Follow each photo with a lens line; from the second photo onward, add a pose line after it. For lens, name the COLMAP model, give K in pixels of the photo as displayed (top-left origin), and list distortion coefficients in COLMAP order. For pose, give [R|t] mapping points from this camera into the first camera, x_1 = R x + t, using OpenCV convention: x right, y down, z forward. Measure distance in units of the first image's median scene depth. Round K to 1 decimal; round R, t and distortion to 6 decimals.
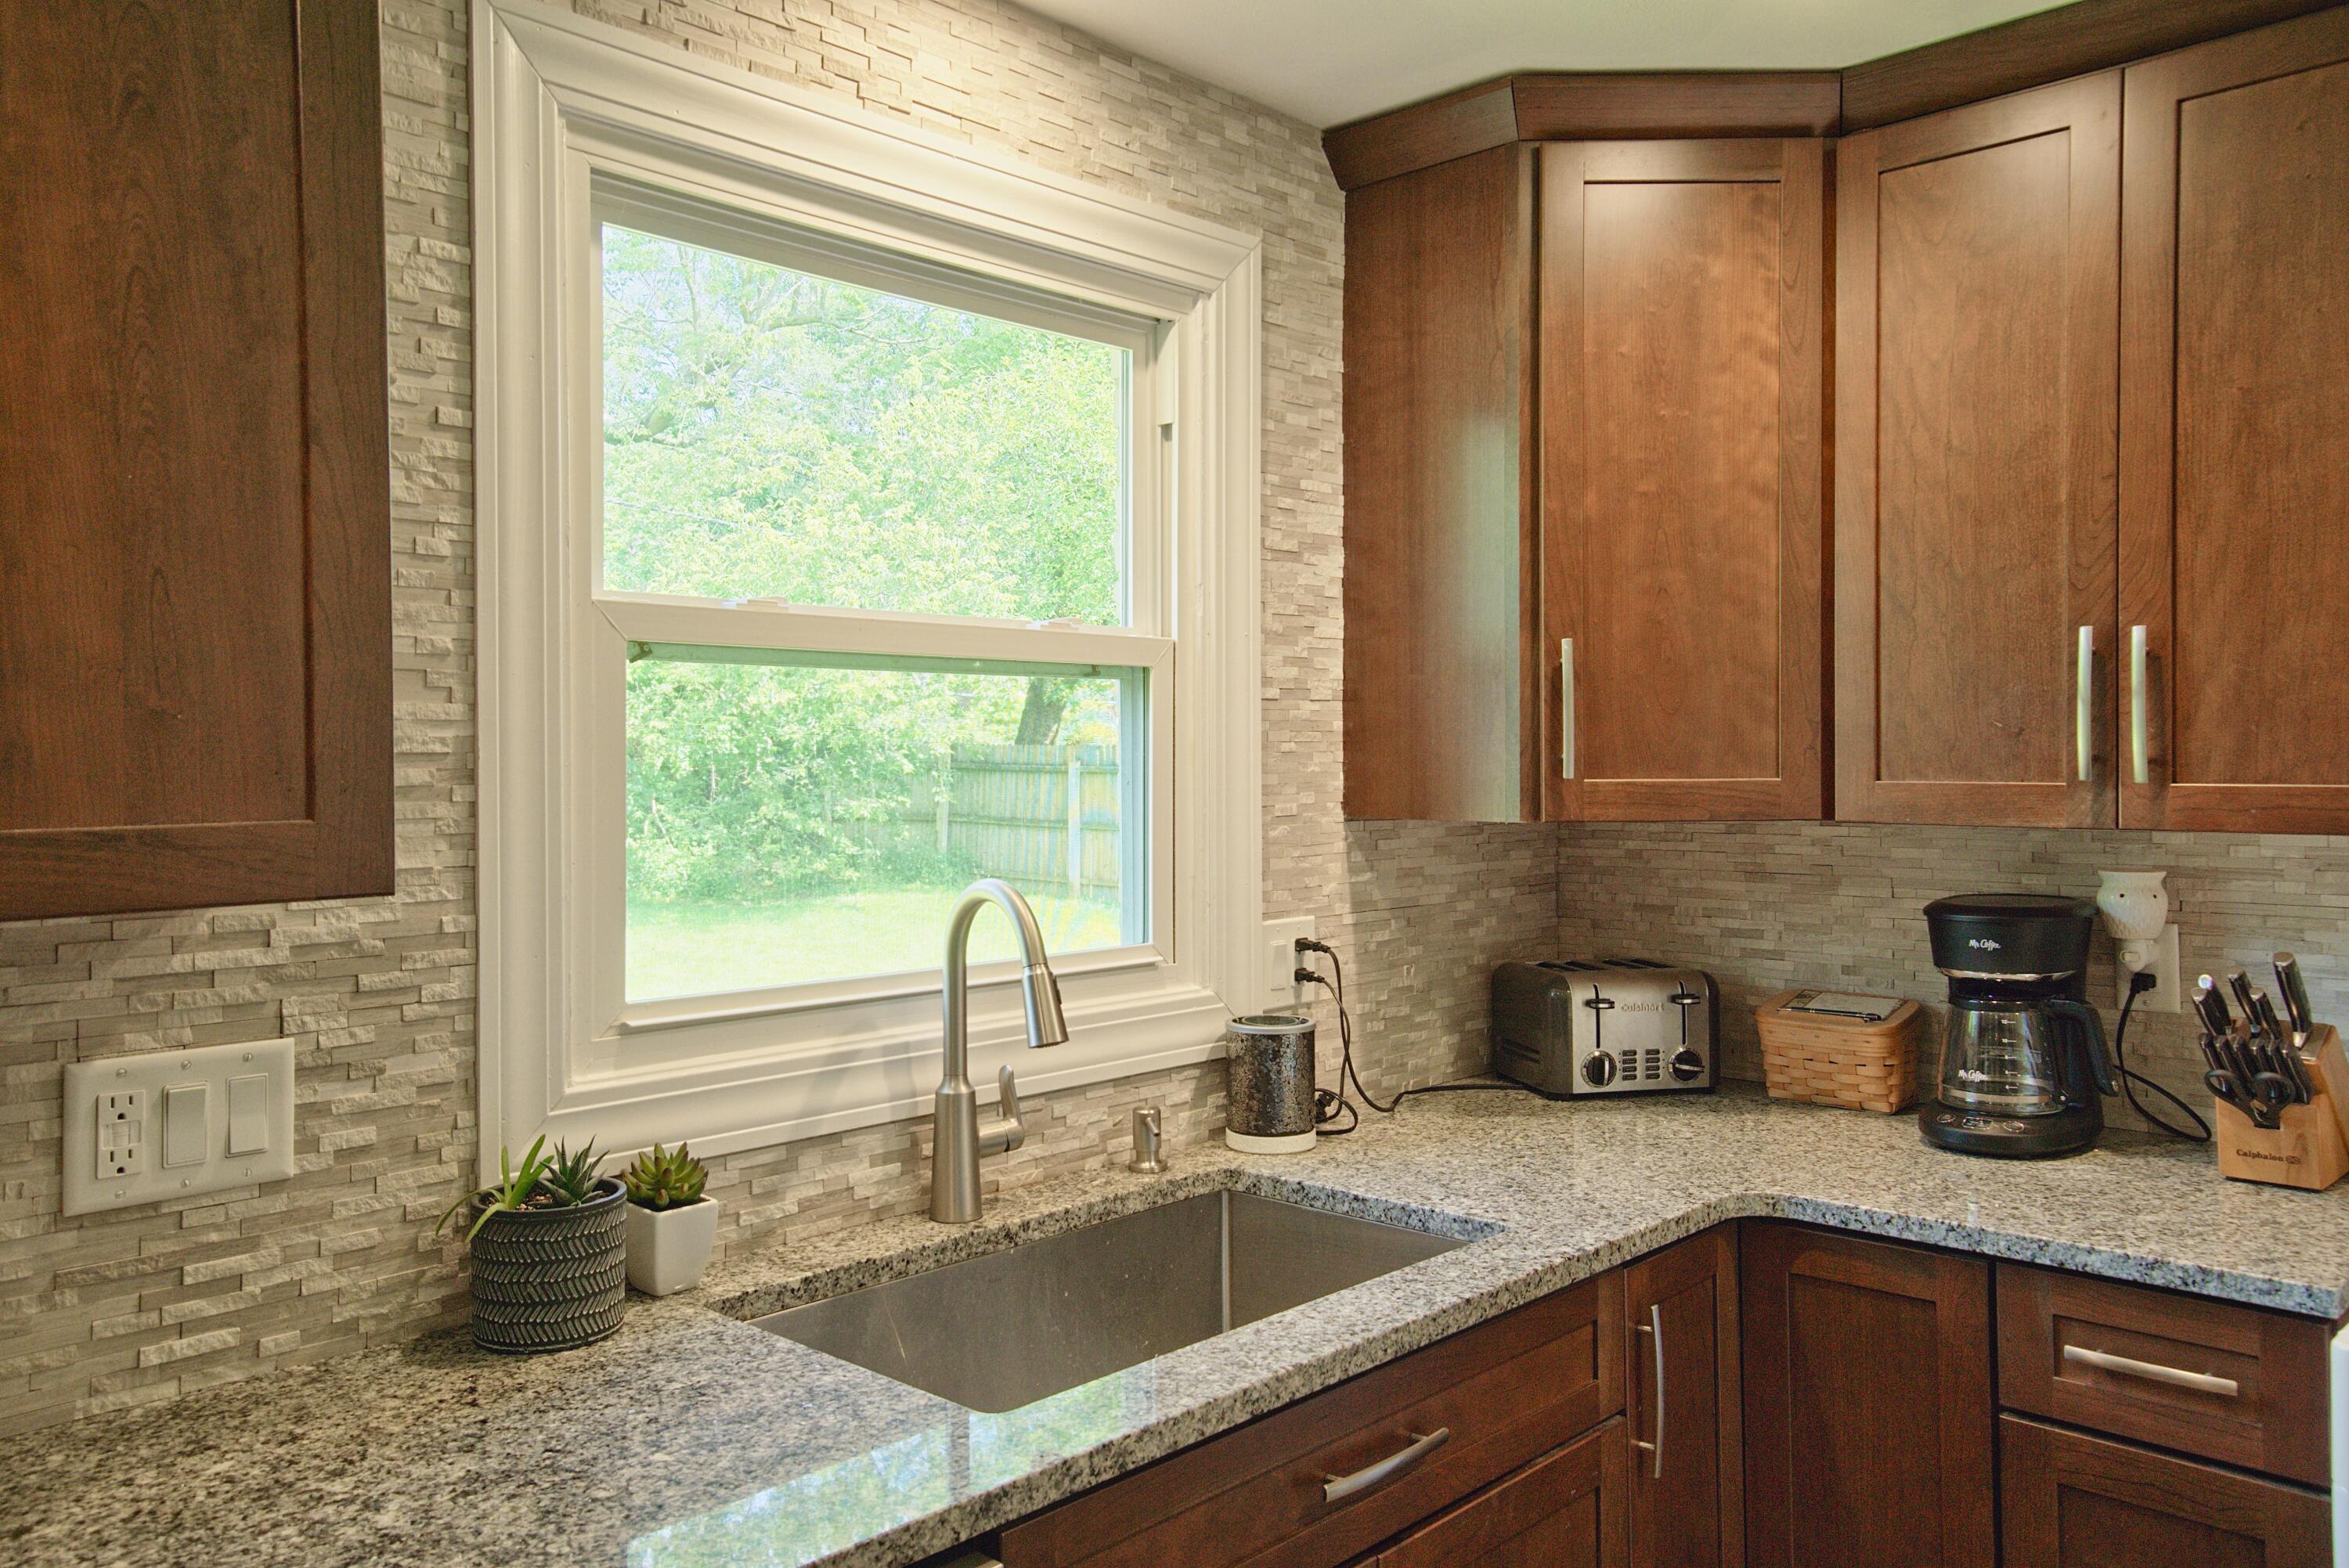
lens RADIAL K [[1739.6, 0, 1169.0], [0, 1739.6, 763.8], [0, 0, 1]] dist [0.014125, 0.017070]
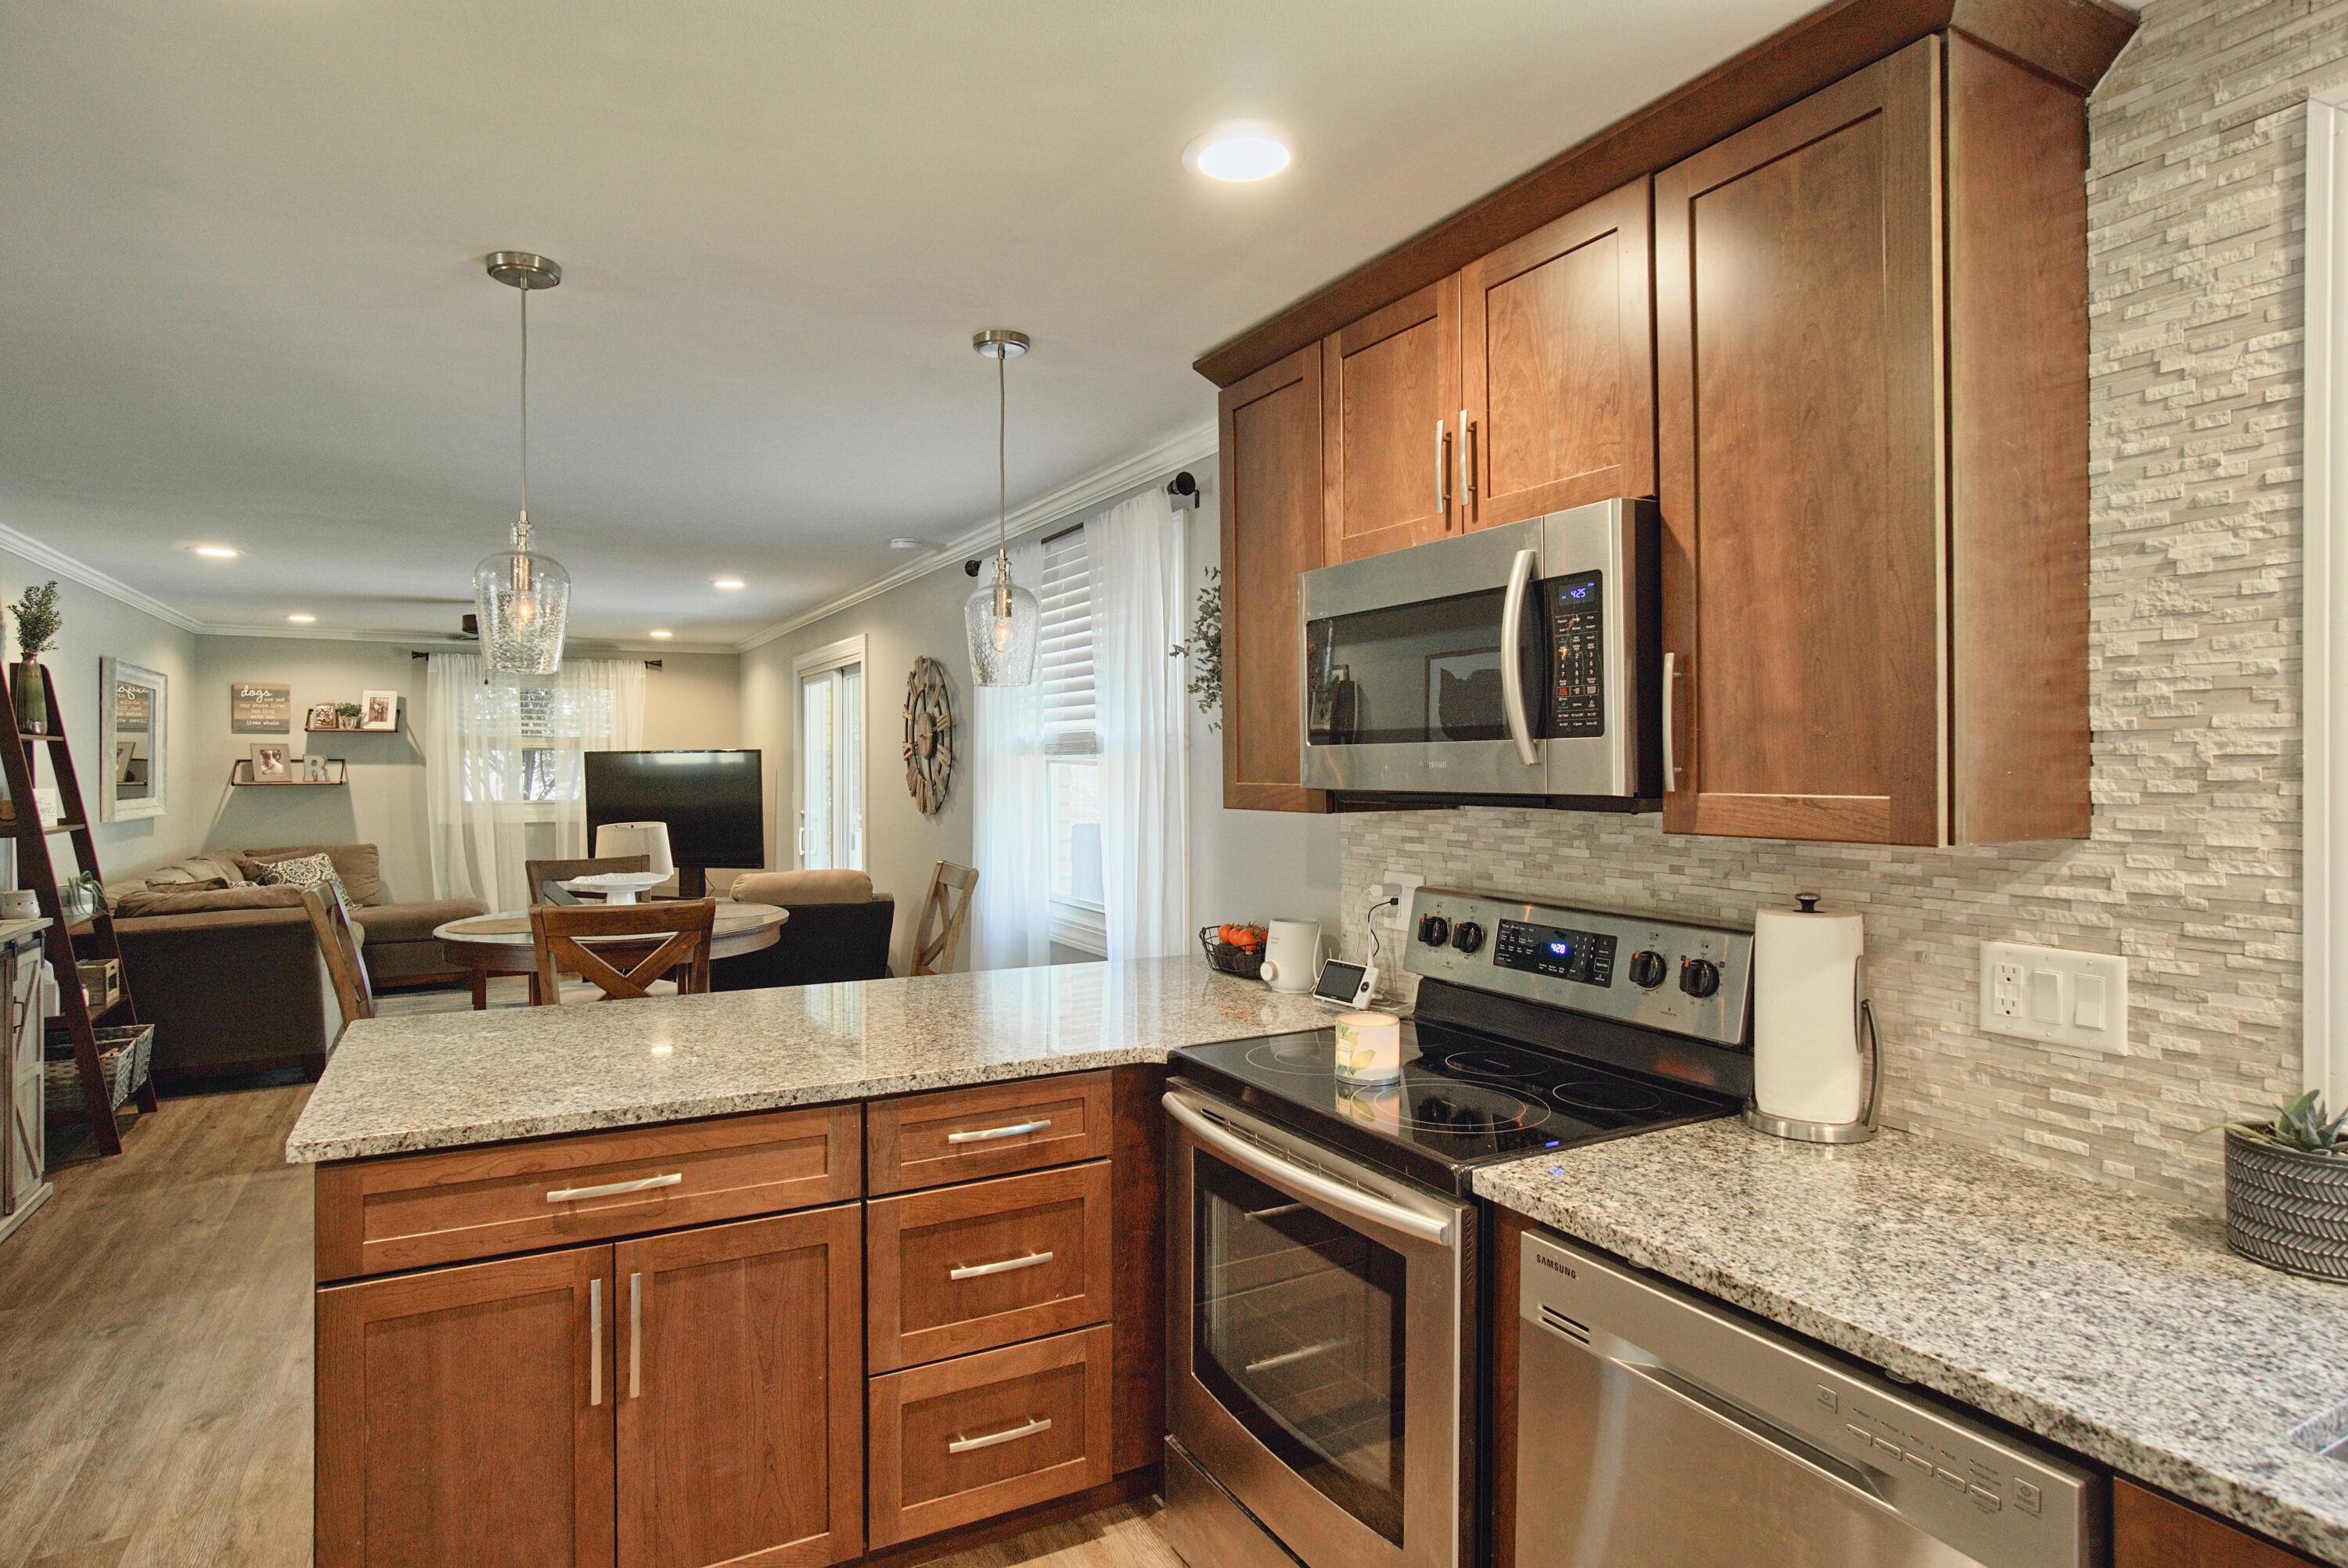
lens RADIAL K [[1239.5, 0, 1165.6], [0, 1239.5, 774.2], [0, 0, 1]] dist [-0.003115, -0.000413]
pose [[-0.306097, 0.012896, -0.951913, 0.666703], [-0.002933, 0.999891, 0.014490, -0.002899], [0.951996, 0.007227, -0.306026, 0.554895]]
